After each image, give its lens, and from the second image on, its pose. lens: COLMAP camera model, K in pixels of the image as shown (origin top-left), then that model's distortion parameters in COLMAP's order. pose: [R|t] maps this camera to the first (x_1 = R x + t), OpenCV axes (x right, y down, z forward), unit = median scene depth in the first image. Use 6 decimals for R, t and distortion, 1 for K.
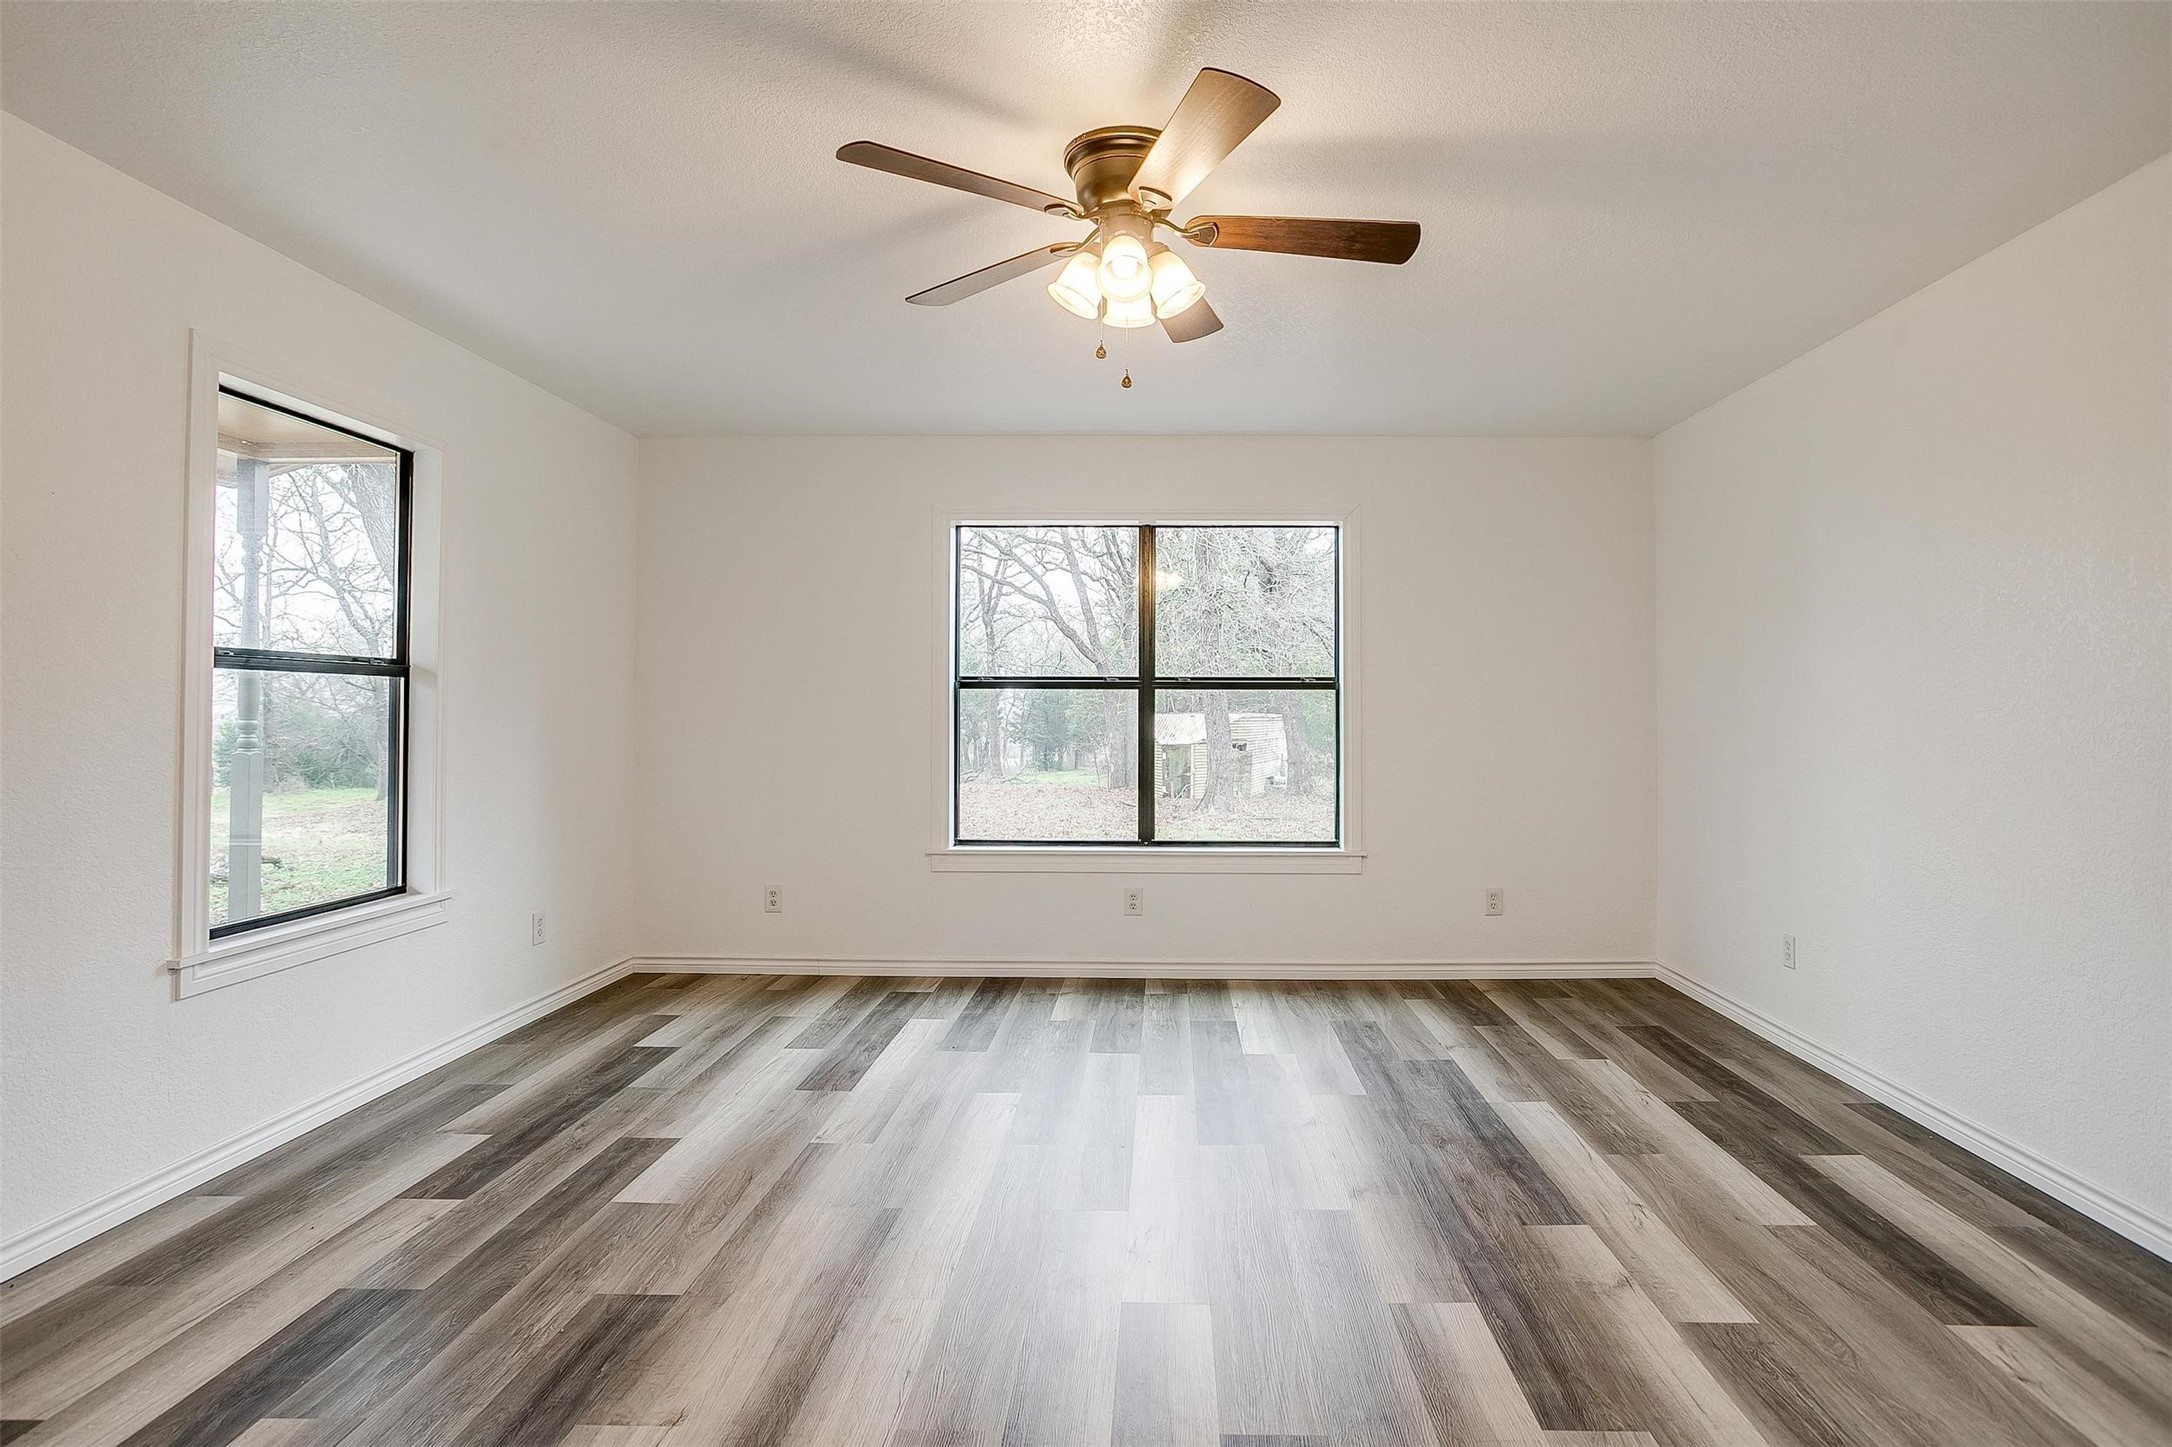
lens RADIAL K [[1094.5, 0, 1143.0], [0, 1094.5, 697.7], [0, 0, 1]] dist [-0.043517, 0.022790]
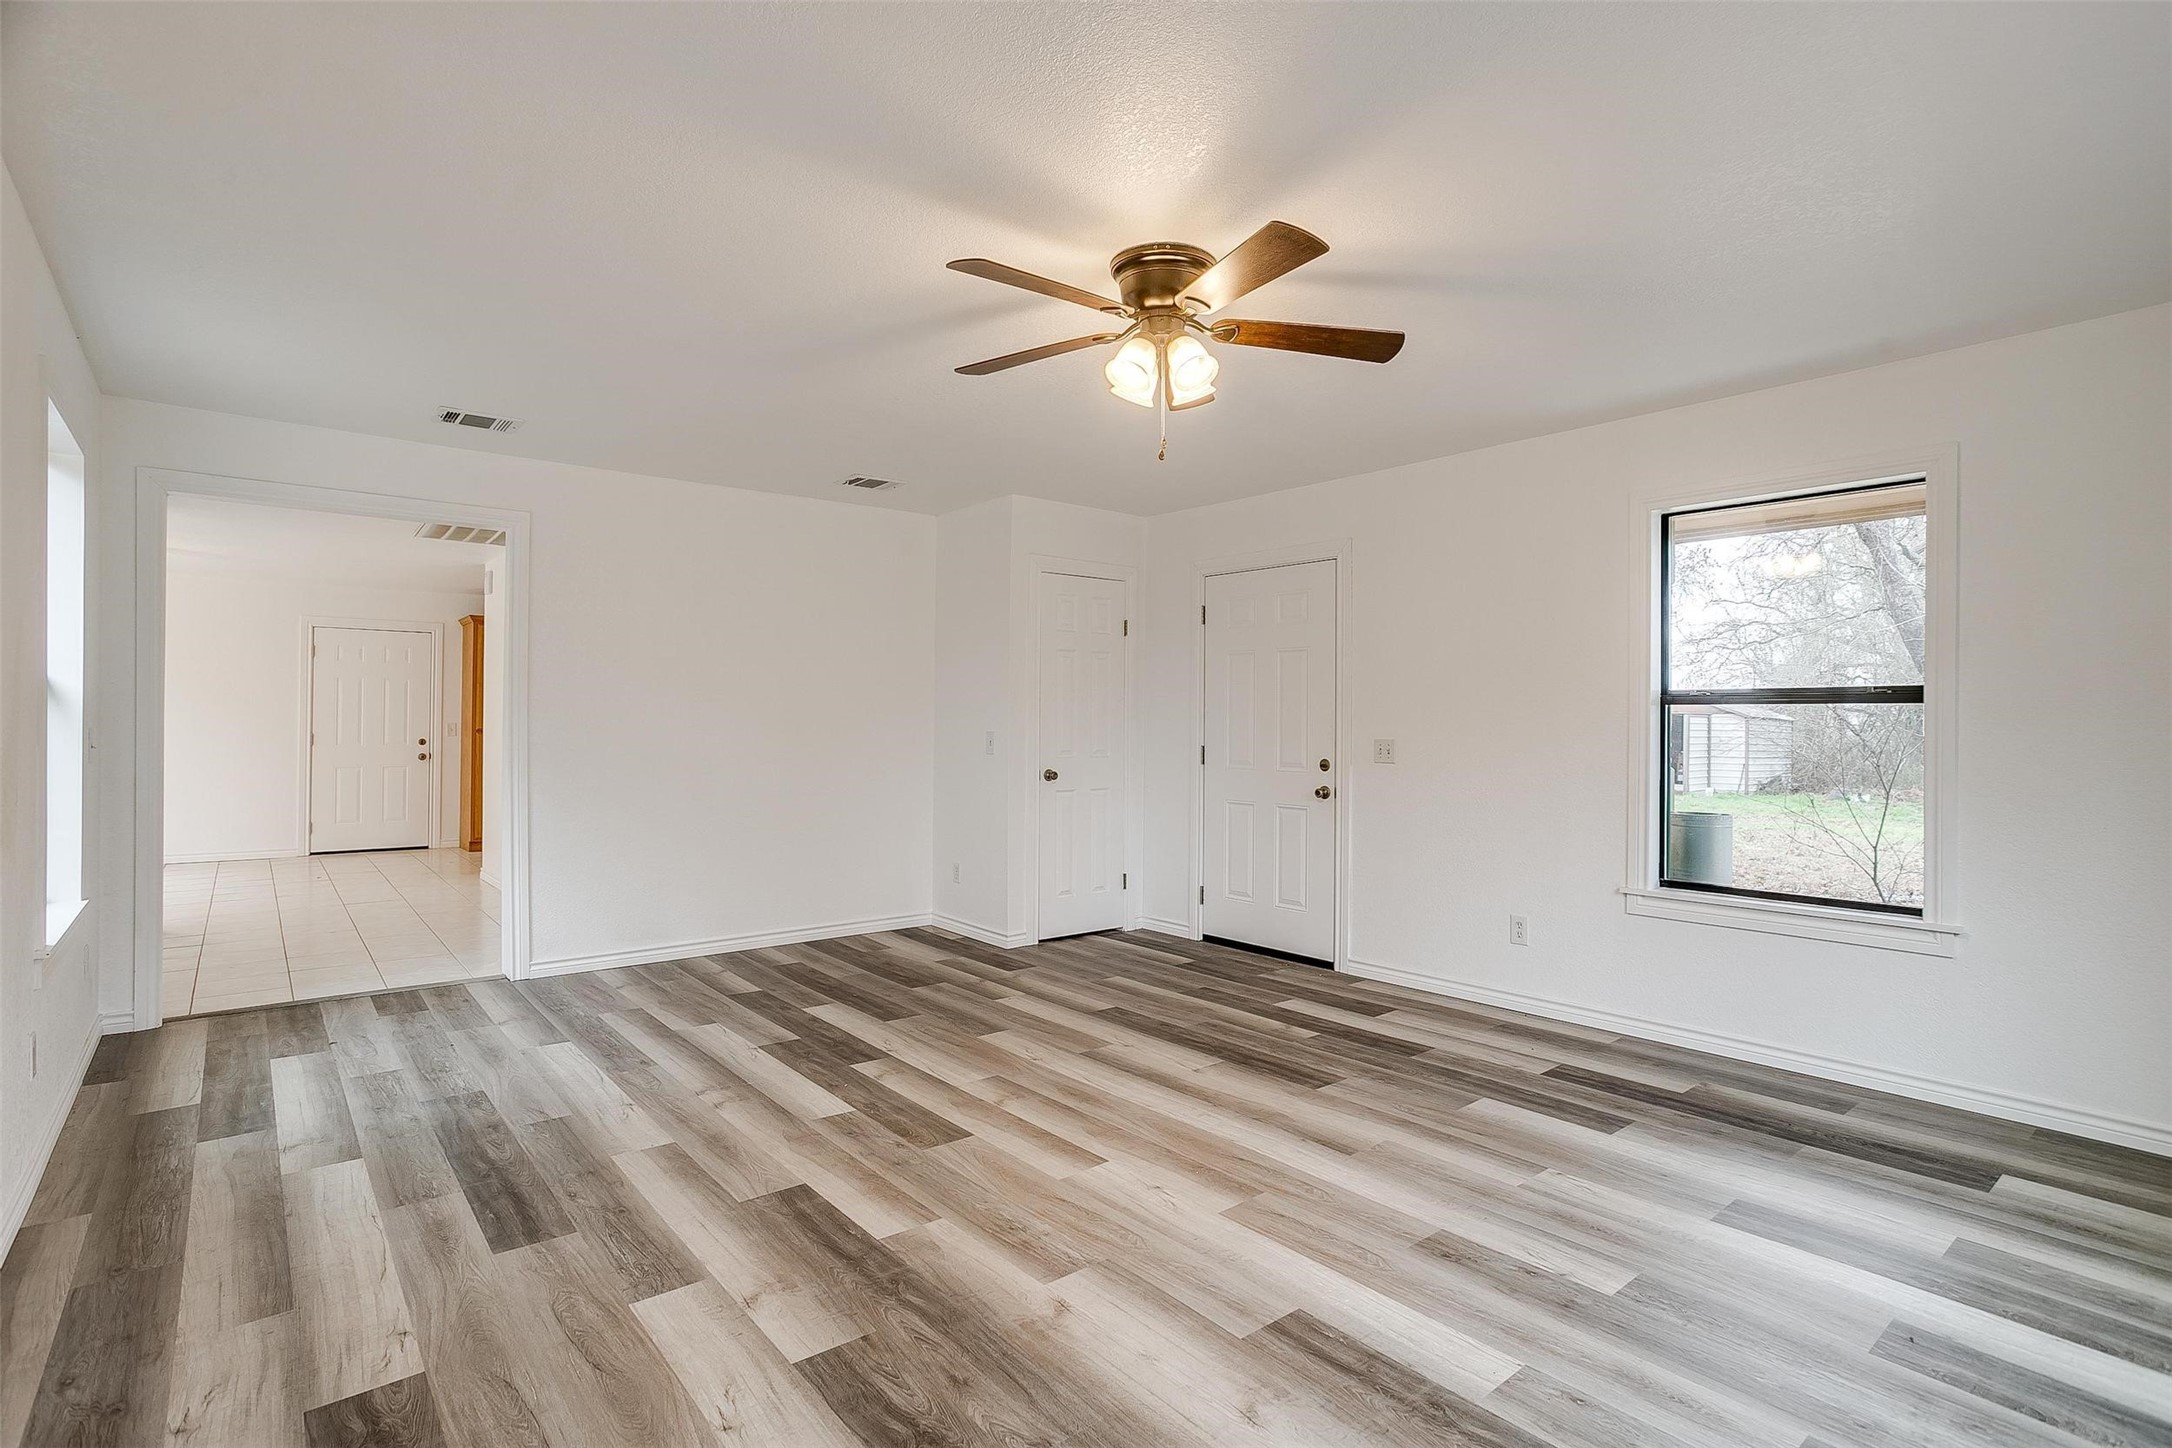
lens RADIAL K [[1049.2, 0, 1096.7], [0, 1049.2, 718.3], [0, 0, 1]] dist [-0.050053, 0.029754]
pose [[-0.755490, -0.012489, -0.655042, 0.654975], [0.000502, 0.999807, -0.019640, 0.019892], [0.655160, -0.015167, -0.755338, 1.516079]]
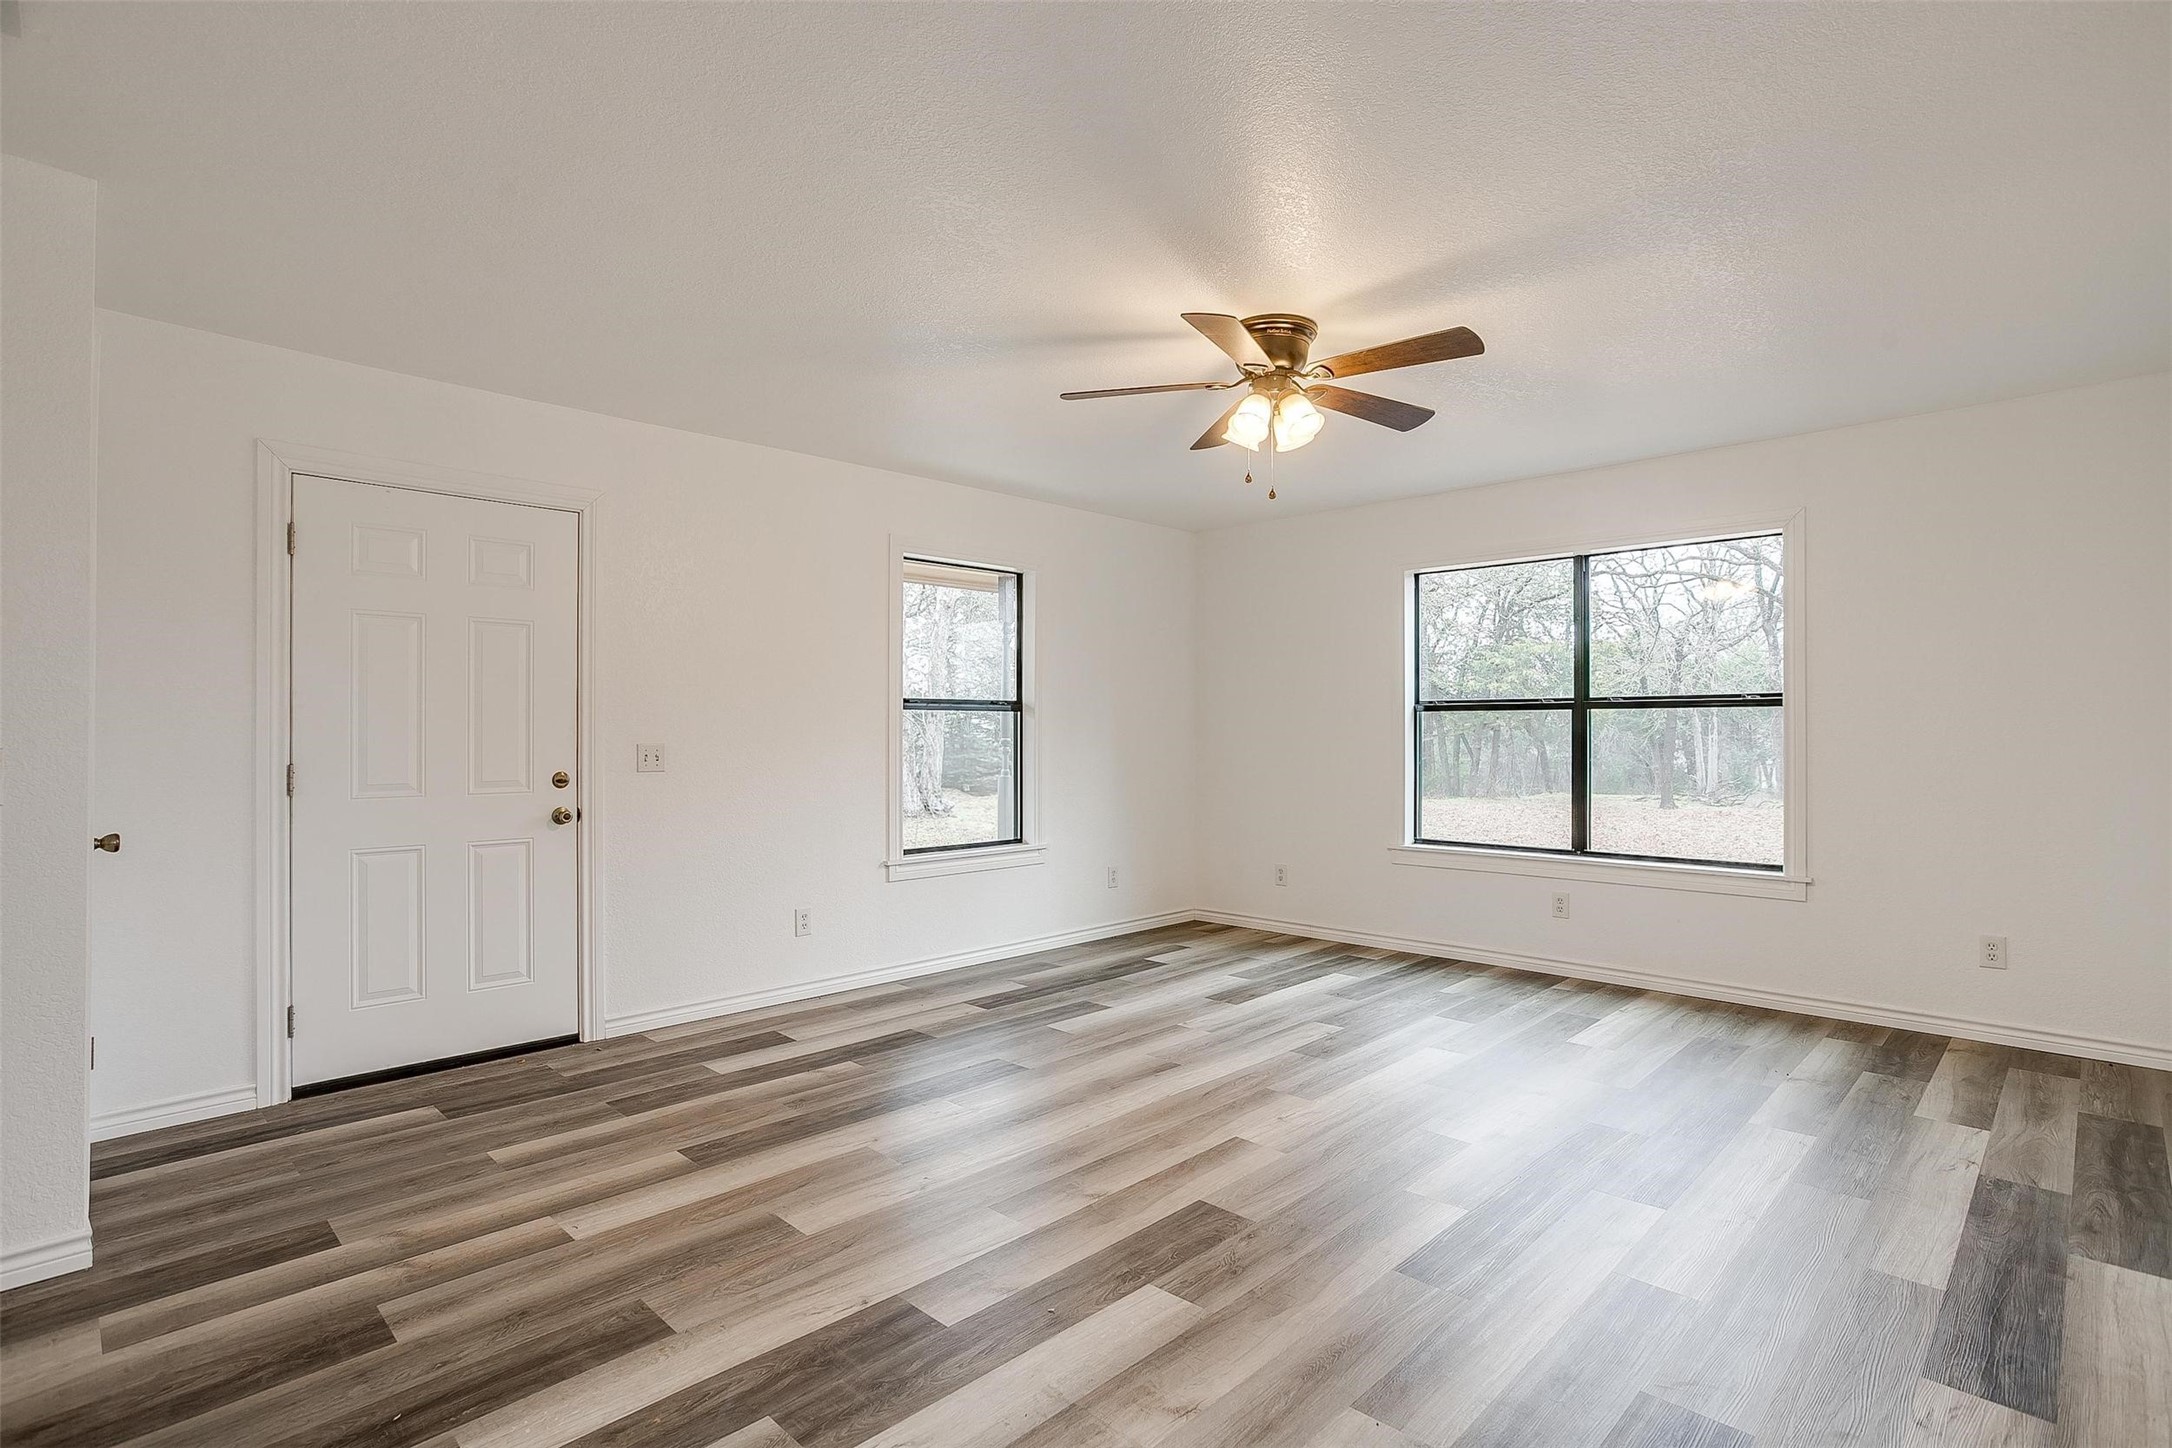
lens RADIAL K [[1050.7, 0, 1087.6], [0, 1050.7, 731.7], [0, 0, 1]] dist [-0.059027, 0.038541]
pose [[0.724719, -0.003651, -0.689035, 0.613365], [0.013043, 0.999879, 0.008420, -0.000997], [0.688921, -0.015089, 0.724679, -0.113310]]
